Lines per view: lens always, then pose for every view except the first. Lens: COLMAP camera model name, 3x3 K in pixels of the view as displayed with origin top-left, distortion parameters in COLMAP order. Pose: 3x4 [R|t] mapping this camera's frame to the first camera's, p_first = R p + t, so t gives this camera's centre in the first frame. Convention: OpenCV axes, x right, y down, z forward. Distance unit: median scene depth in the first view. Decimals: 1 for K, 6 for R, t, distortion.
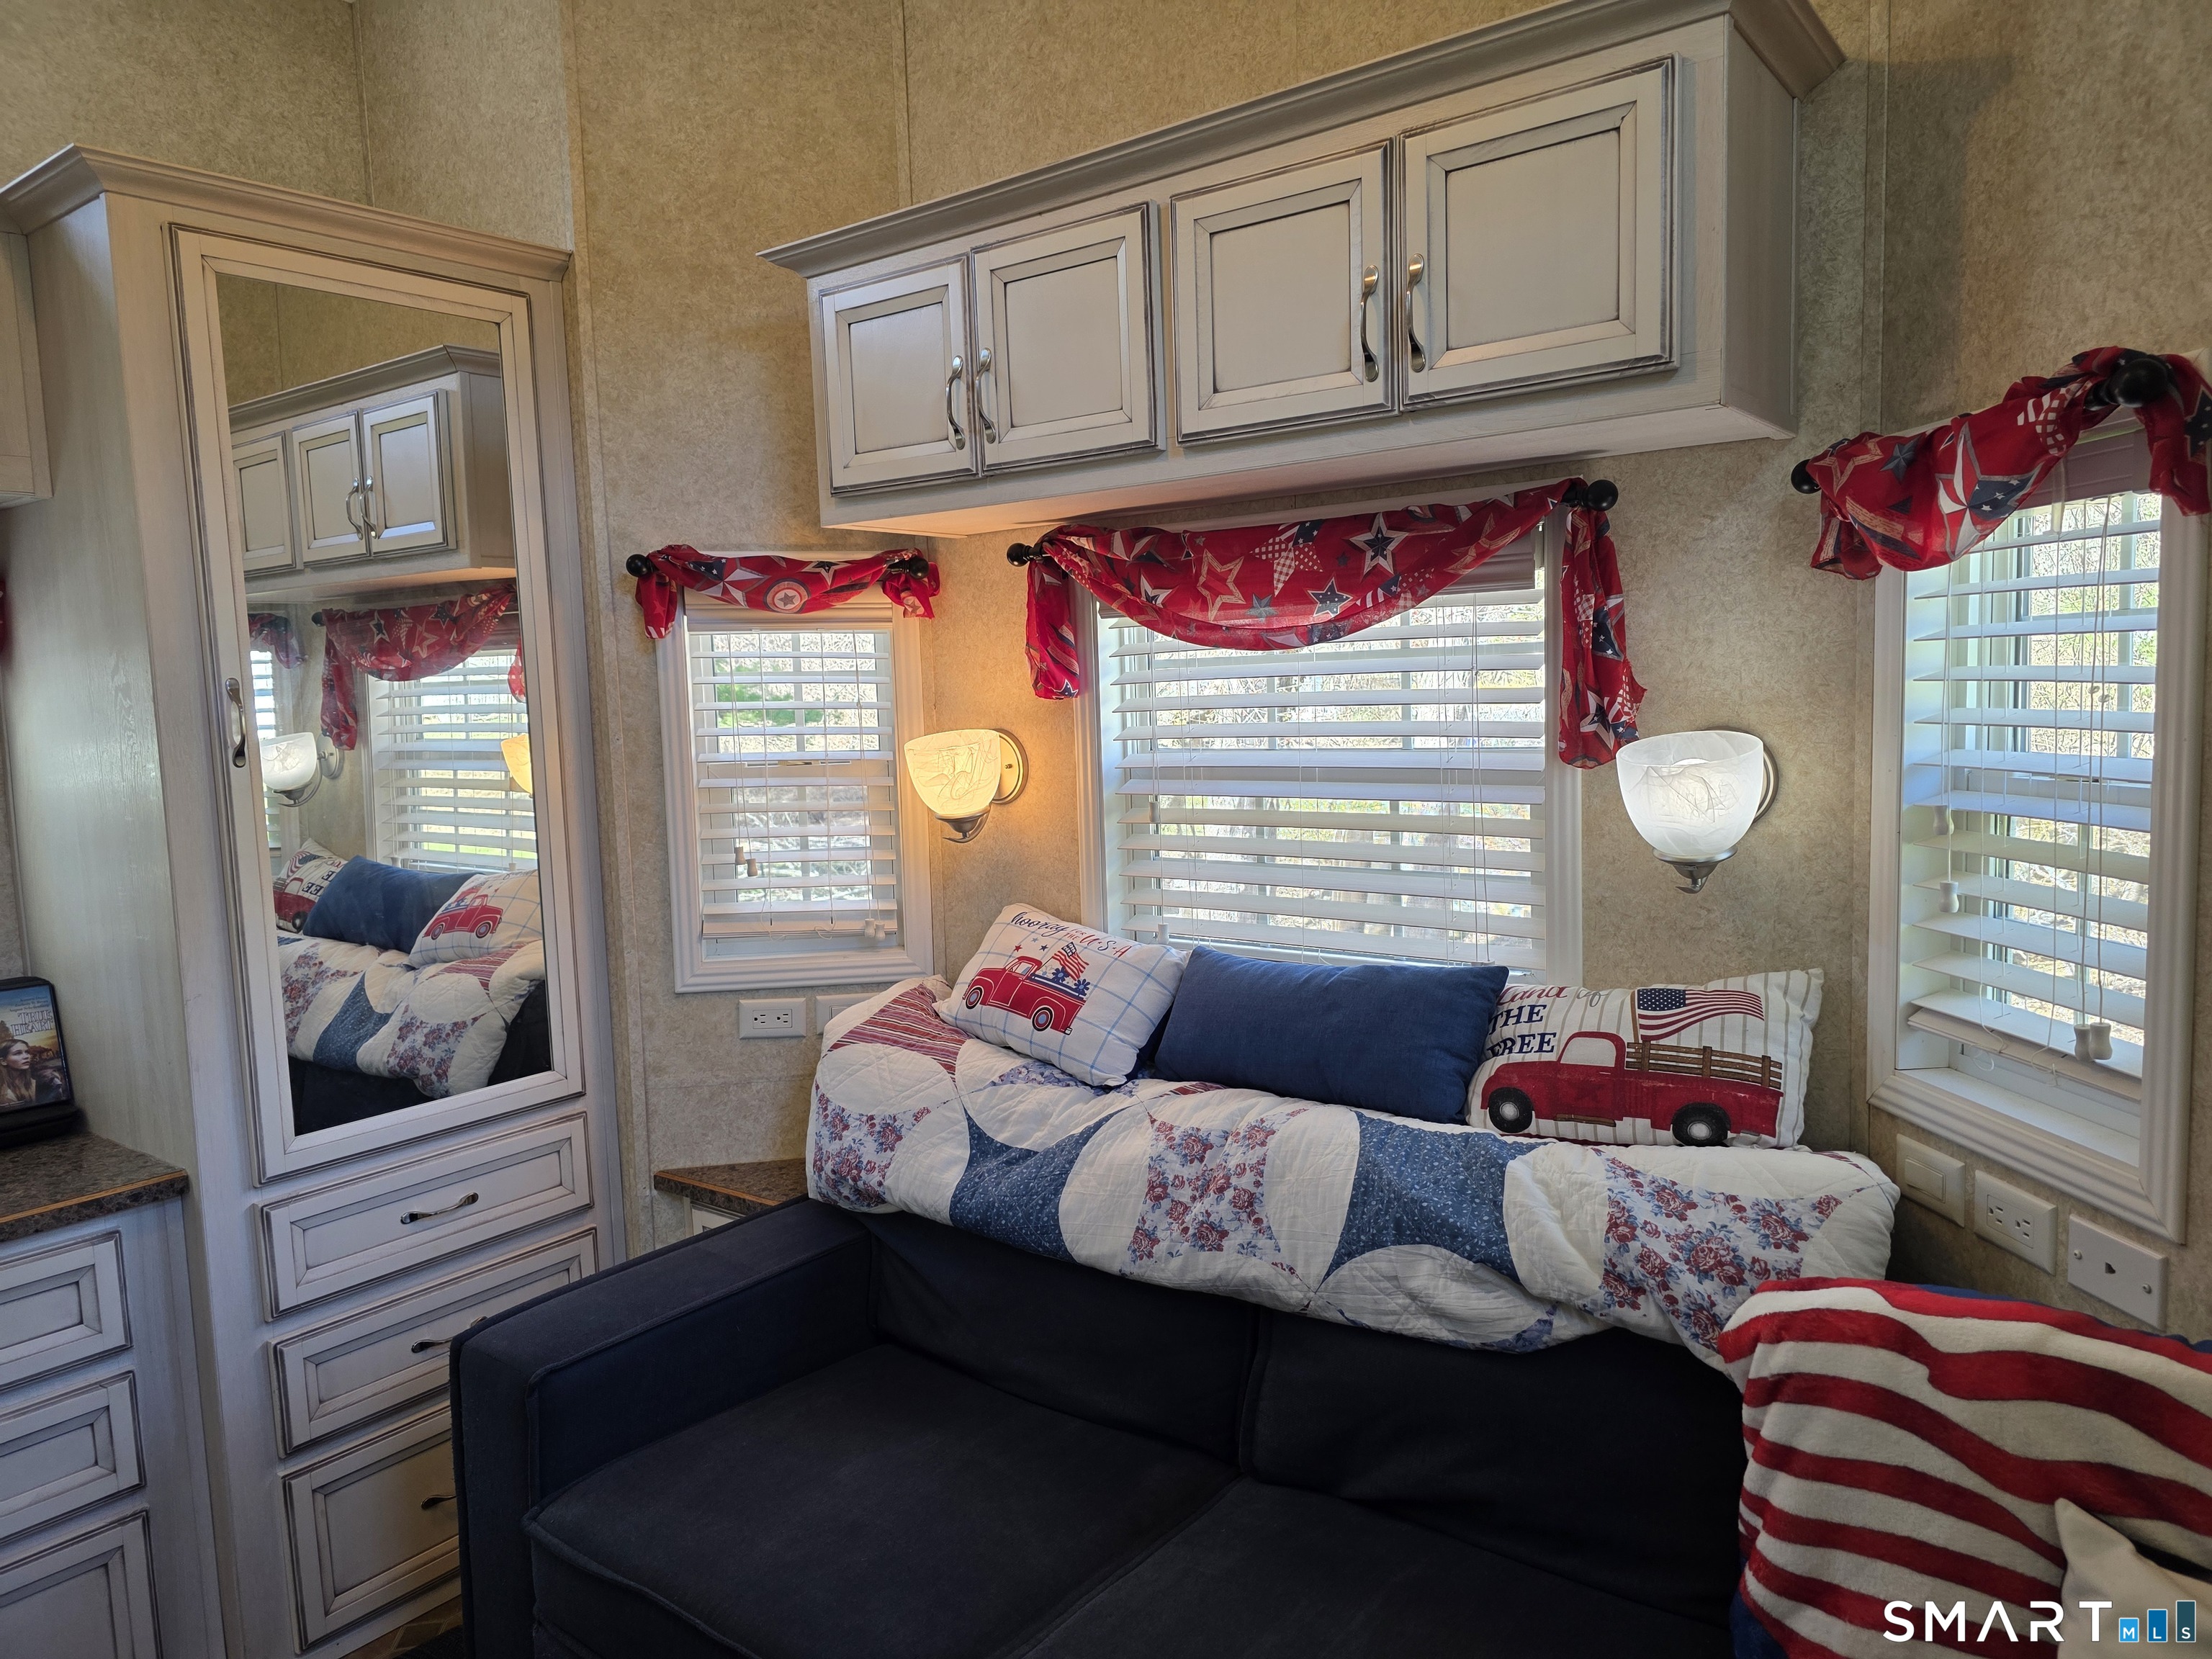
lens RADIAL K [[1464.2, 0, 1107.8], [0, 1464.2, 833.6], [0, 0, 1]] dist [0.061503, -0.055746]
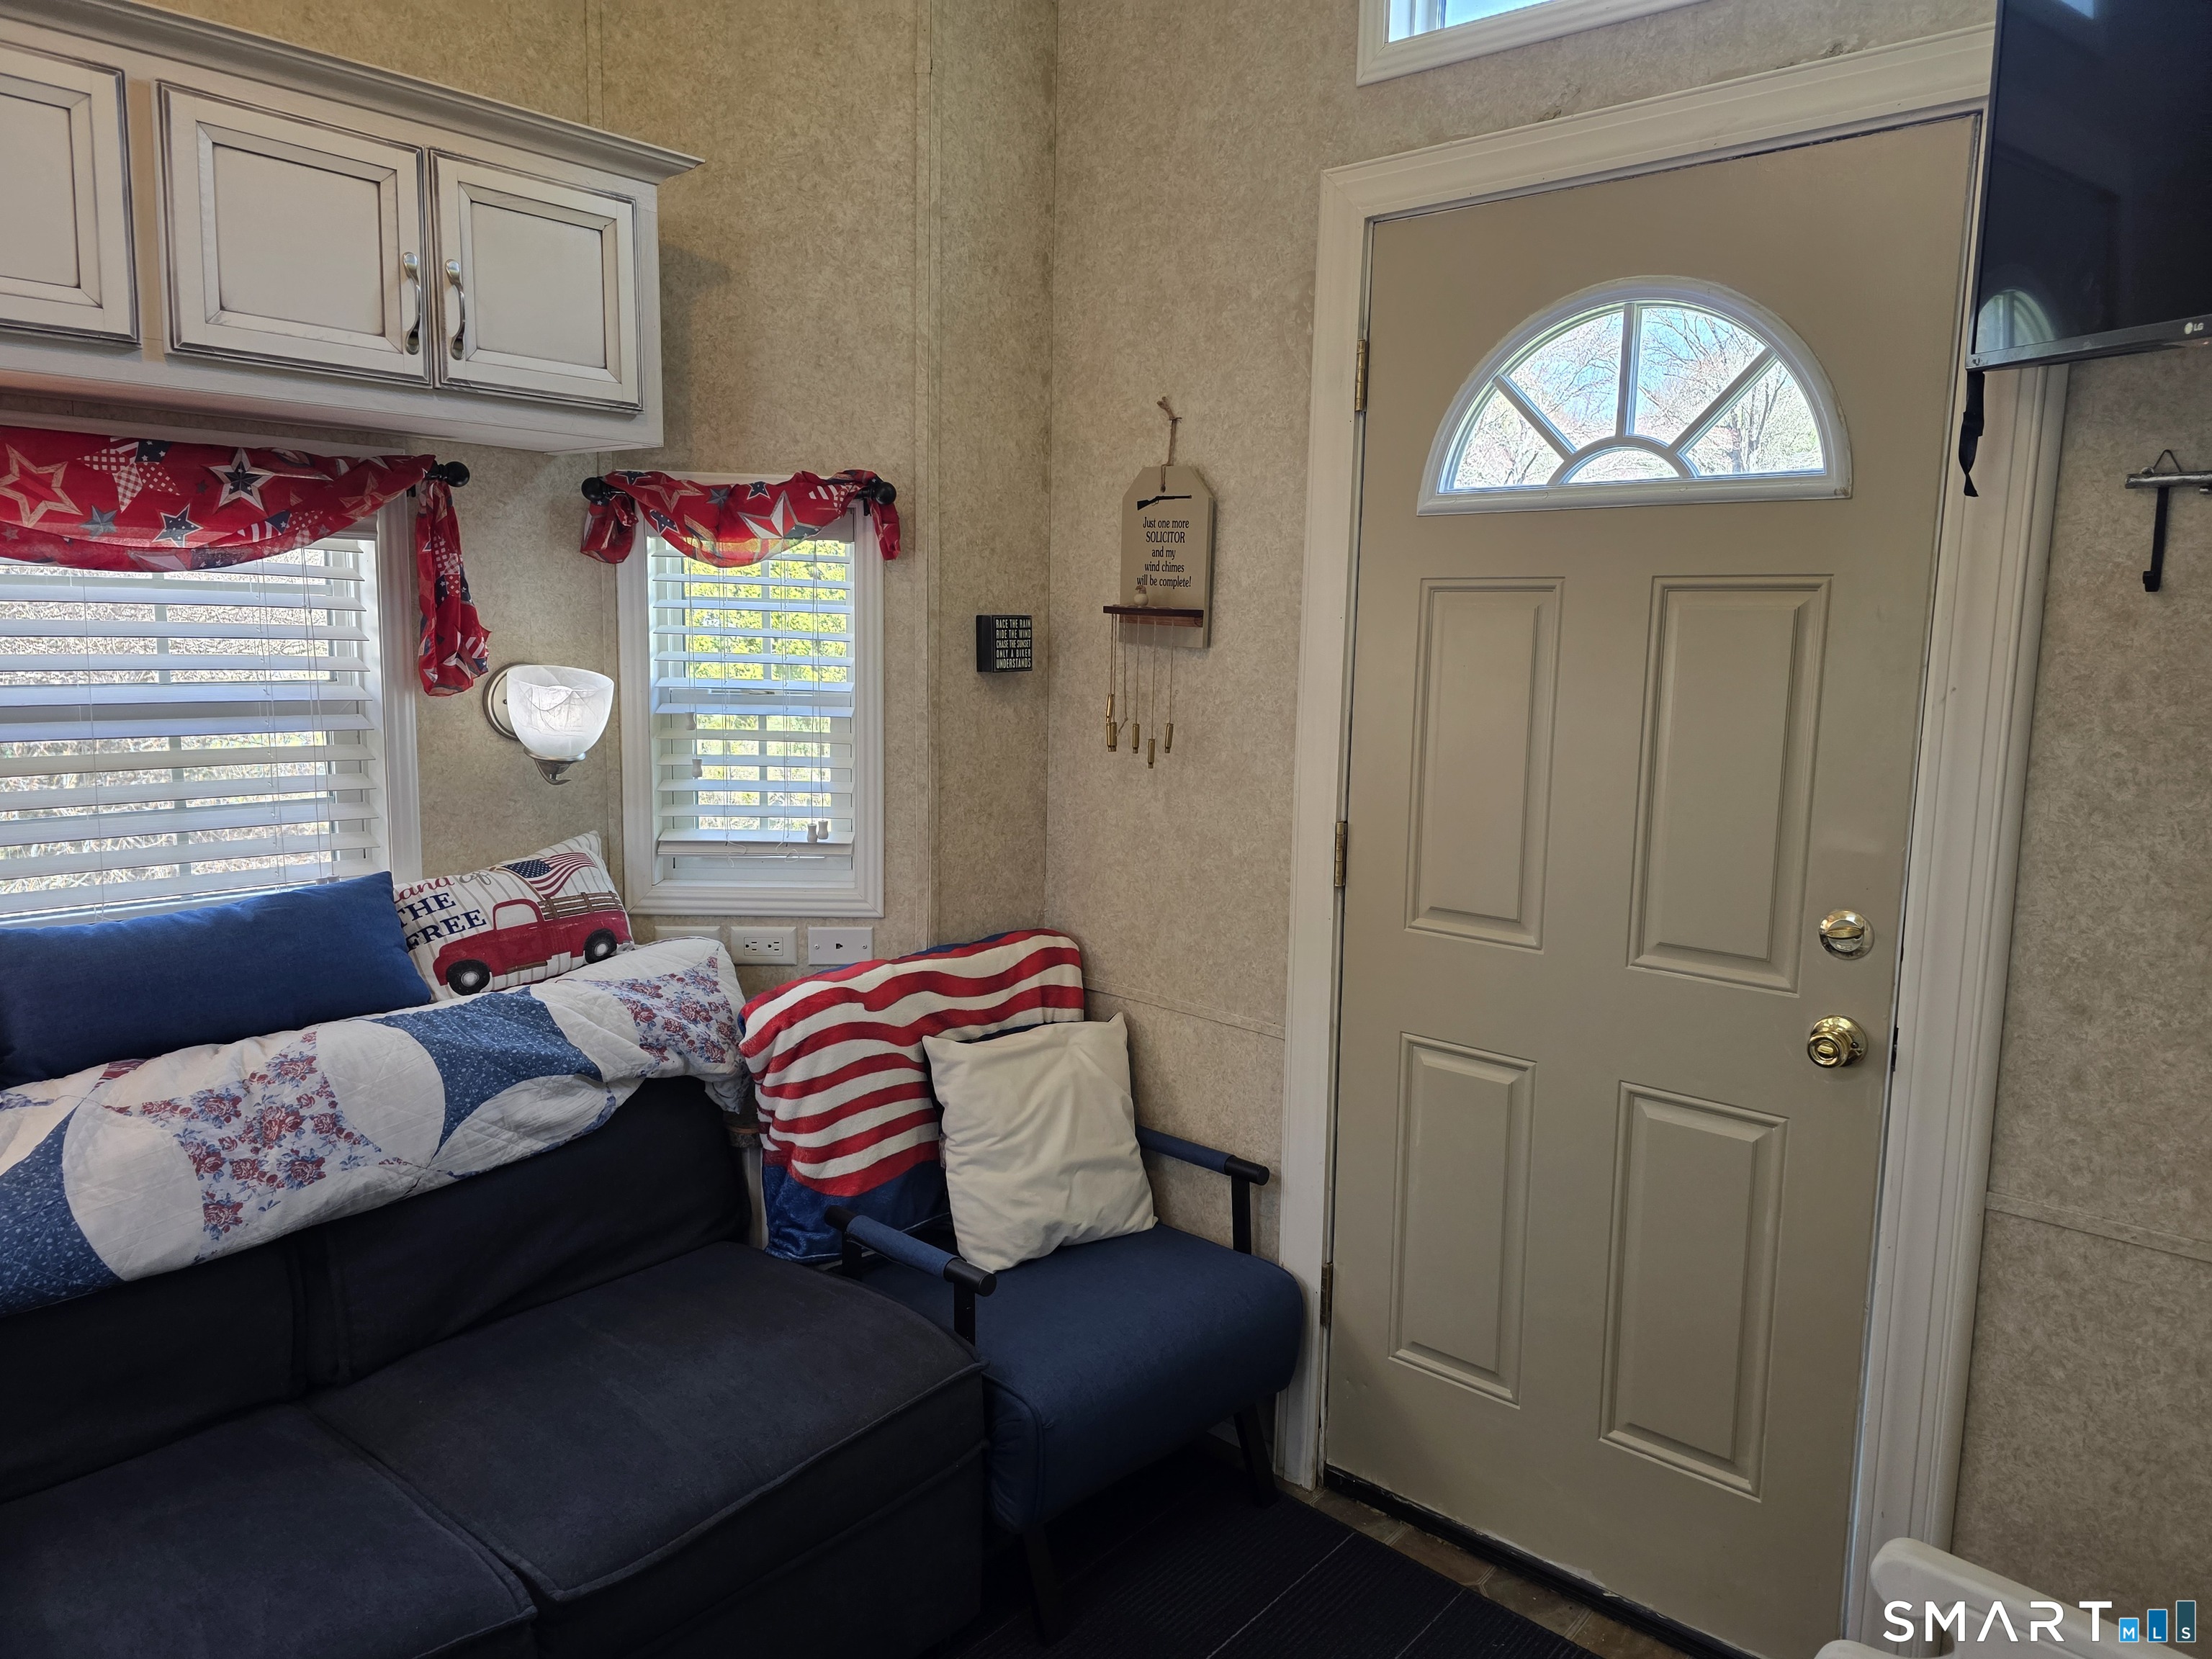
lens RADIAL K [[1464.2, 0, 1107.8], [0, 1464.2, 833.6], [0, 0, 1]] dist [0.061503, -0.055746]
pose [[0.081038, -0.111503, 0.990454, -0.890552], [0.074556, 0.991617, 0.105534, -0.020009], [-0.993919, 0.065292, 0.088672, 0.365967]]
